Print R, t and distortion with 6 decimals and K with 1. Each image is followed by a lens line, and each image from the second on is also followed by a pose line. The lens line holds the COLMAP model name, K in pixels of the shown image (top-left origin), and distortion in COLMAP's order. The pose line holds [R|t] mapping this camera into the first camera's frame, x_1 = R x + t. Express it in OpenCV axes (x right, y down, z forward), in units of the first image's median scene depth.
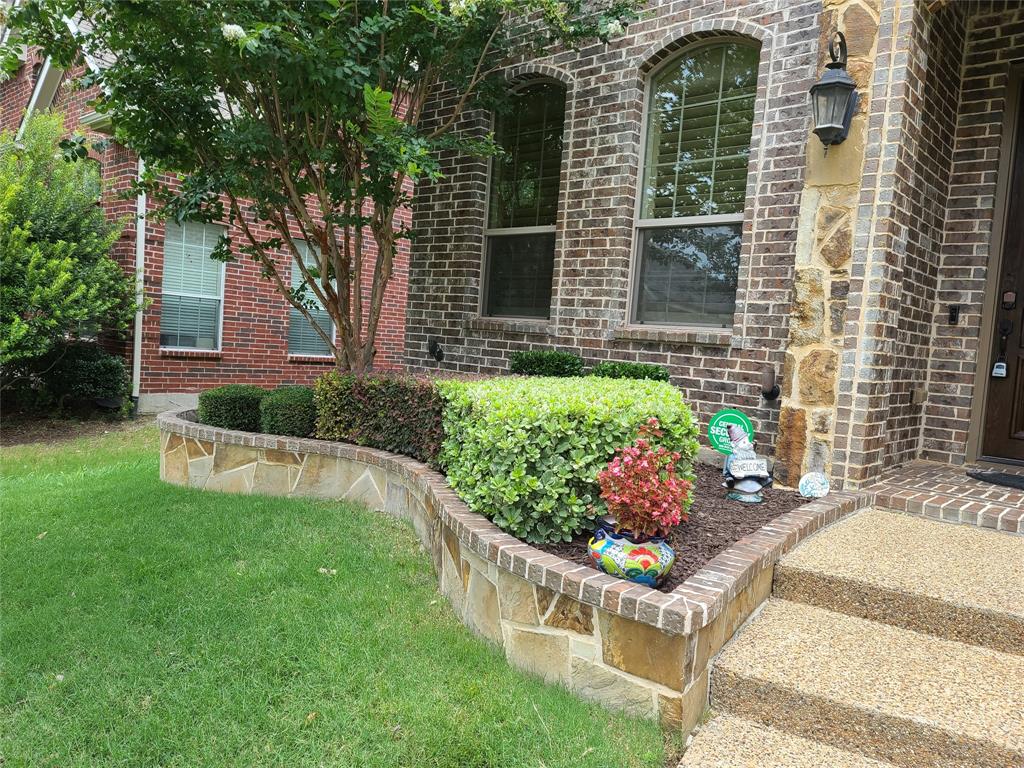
lens RADIAL K [[748.7, 0, 511.6], [0, 748.7, 385.5], [0, 0, 1]] dist [0.103697, -0.095998]
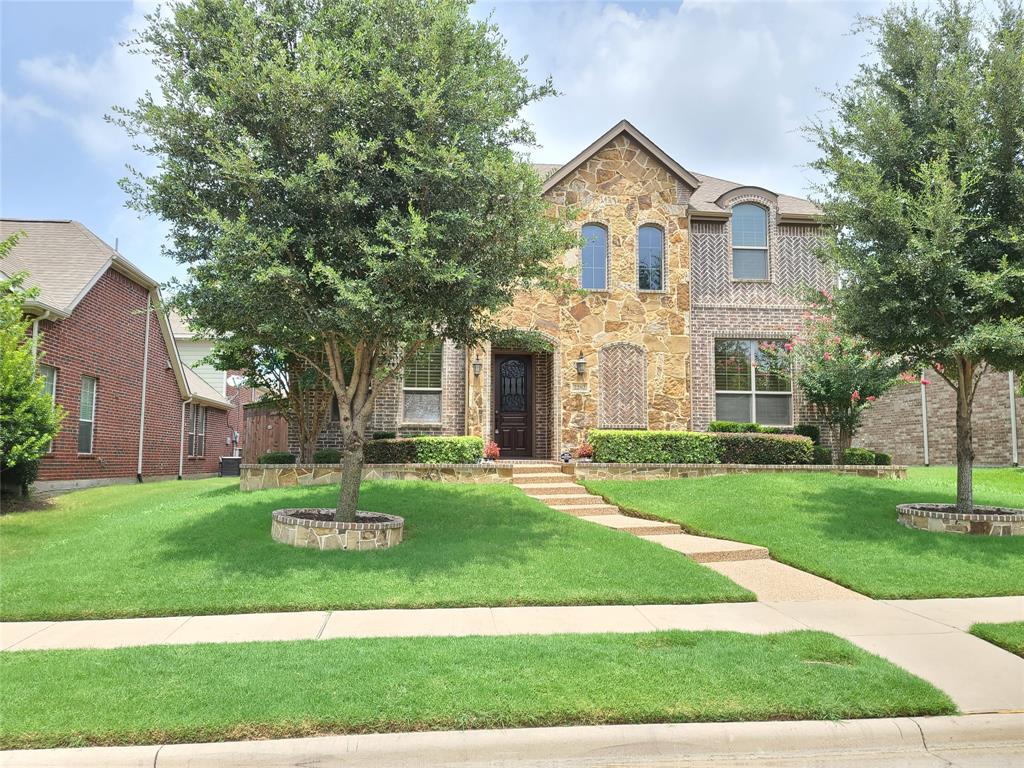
lens RADIAL K [[756.2, 0, 512.4], [0, 756.2, 393.5], [0, 0, 1]] dist [0.096998, -0.087250]
pose [[0.669605, -0.003556, 0.742708, -2.014714], [0.091155, 0.992822, -0.077429, 0.085865], [-0.737102, 0.119549, 0.665123, -1.488860]]
